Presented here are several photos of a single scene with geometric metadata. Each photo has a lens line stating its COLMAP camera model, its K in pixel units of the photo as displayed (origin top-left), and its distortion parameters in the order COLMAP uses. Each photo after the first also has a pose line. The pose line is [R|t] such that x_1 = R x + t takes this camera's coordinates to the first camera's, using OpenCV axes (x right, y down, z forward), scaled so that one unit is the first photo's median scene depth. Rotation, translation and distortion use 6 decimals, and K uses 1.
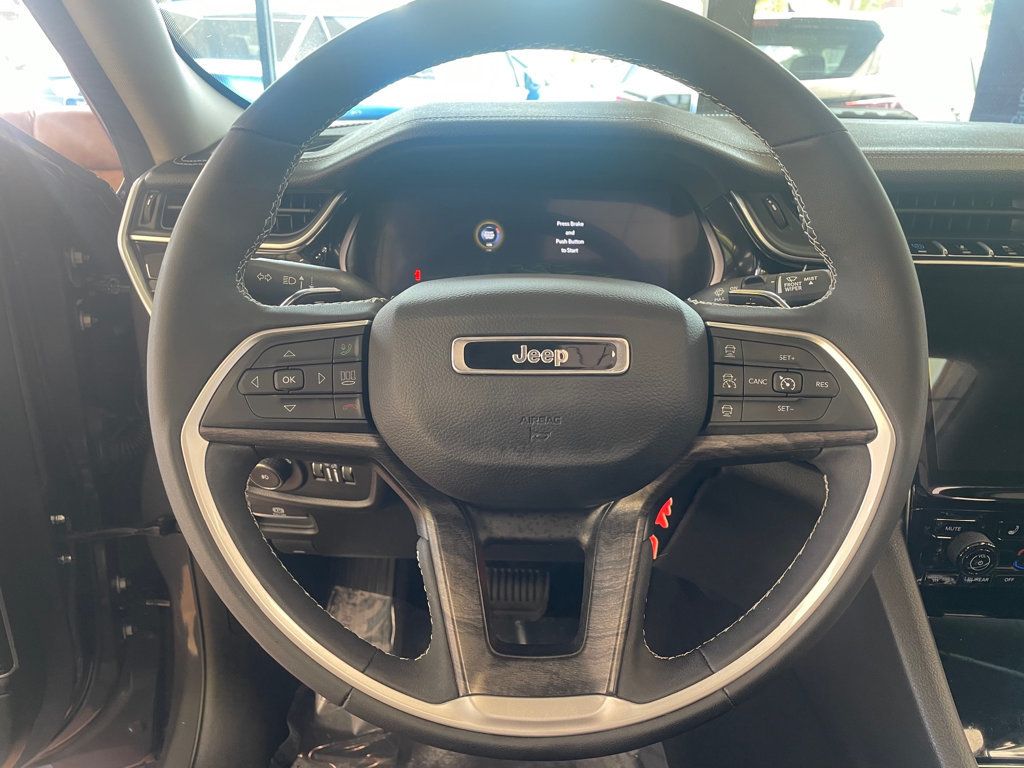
lens RADIAL K [[776.4, 0, 512.0], [0, 776.4, 384.0], [0, 0, 1]] dist [0.003302, -0.001130]
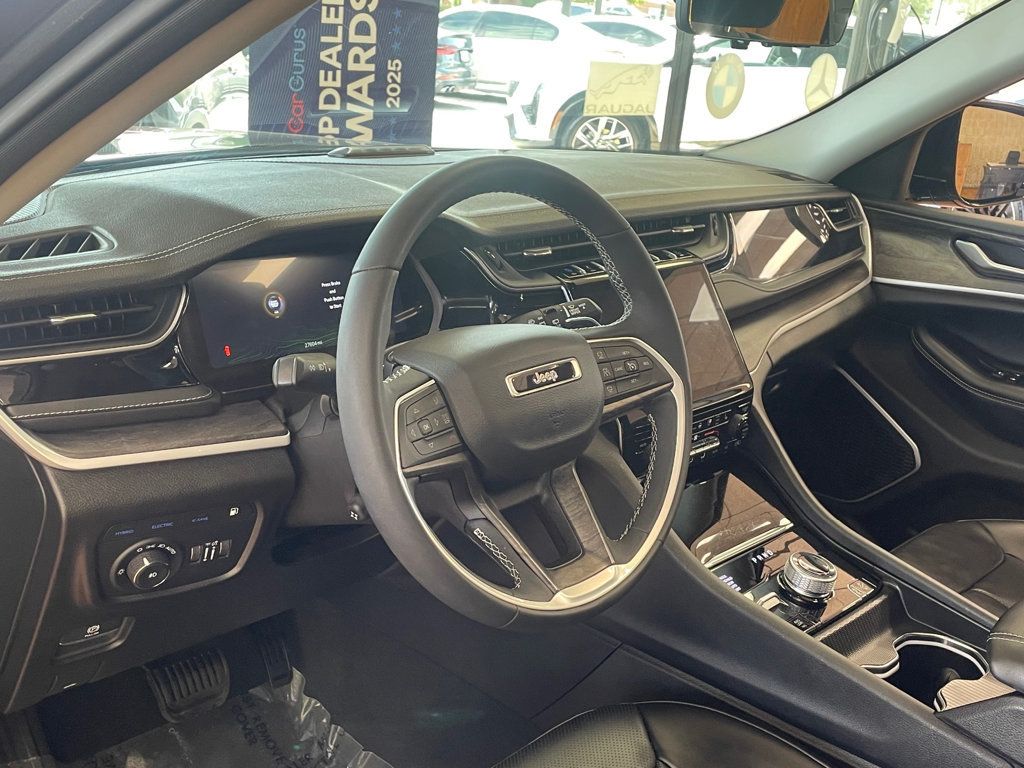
lens RADIAL K [[1134.7, 0, 512.0], [0, 1134.7, 384.0], [0, 0, 1]] dist [0.016824, 0.009444]
pose [[0.687196, -0.196577, 0.699371, -1.607567], [0.220997, 0.973636, 0.056516, -0.164361], [-0.692042, 0.115721, 0.712521, -0.630267]]
